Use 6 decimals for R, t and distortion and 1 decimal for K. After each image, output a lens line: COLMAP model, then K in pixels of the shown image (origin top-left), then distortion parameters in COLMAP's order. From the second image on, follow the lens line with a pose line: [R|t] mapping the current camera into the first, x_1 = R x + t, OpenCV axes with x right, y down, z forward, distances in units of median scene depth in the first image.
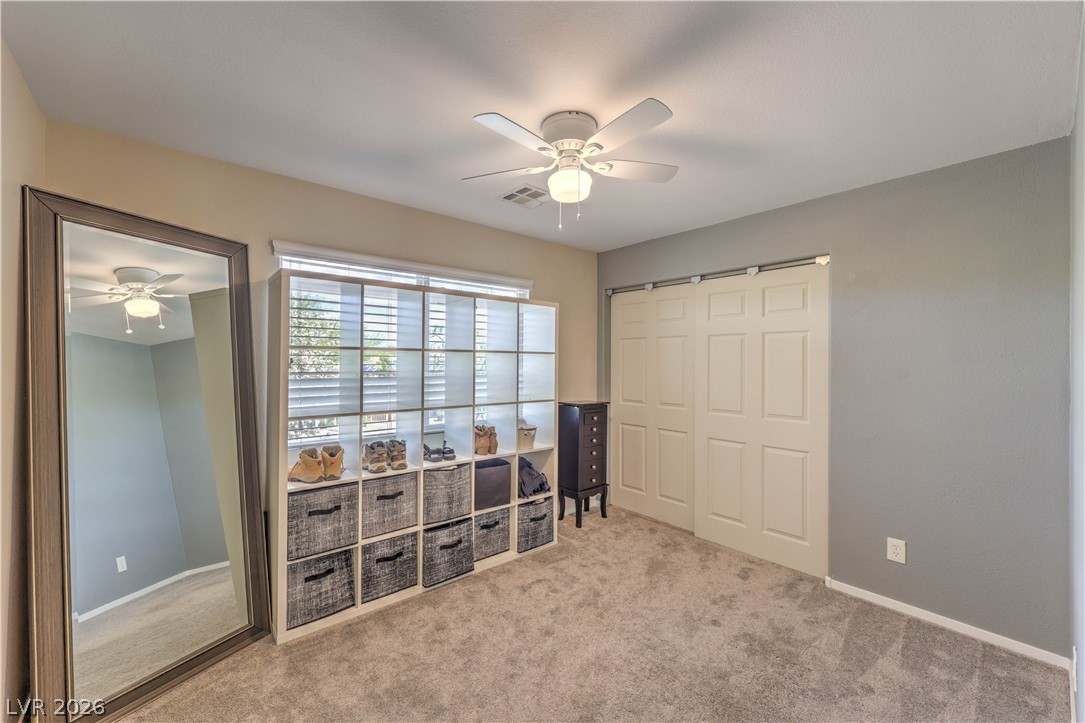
lens RADIAL K [[440.9, 0, 541.0], [0, 440.9, 364.3], [0, 0, 1]] dist [0.000227, 0.000496]
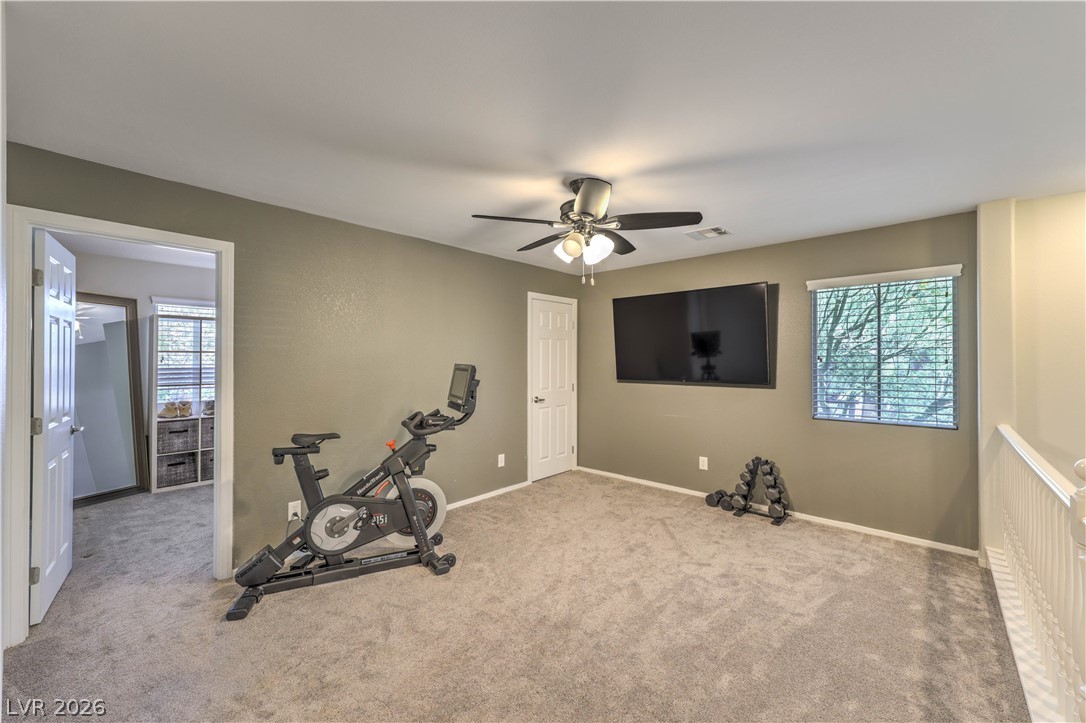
lens RADIAL K [[441.3, 0, 545.6], [0, 441.3, 357.6], [0, 0, 1]] dist [0.000227, 0.000496]
pose [[0.989956, 0.002983, 0.141345, 0.870573], [-0.003260, 0.999993, 0.001727, -0.020588], [-0.141339, -0.002170, 0.989959, -1.219535]]
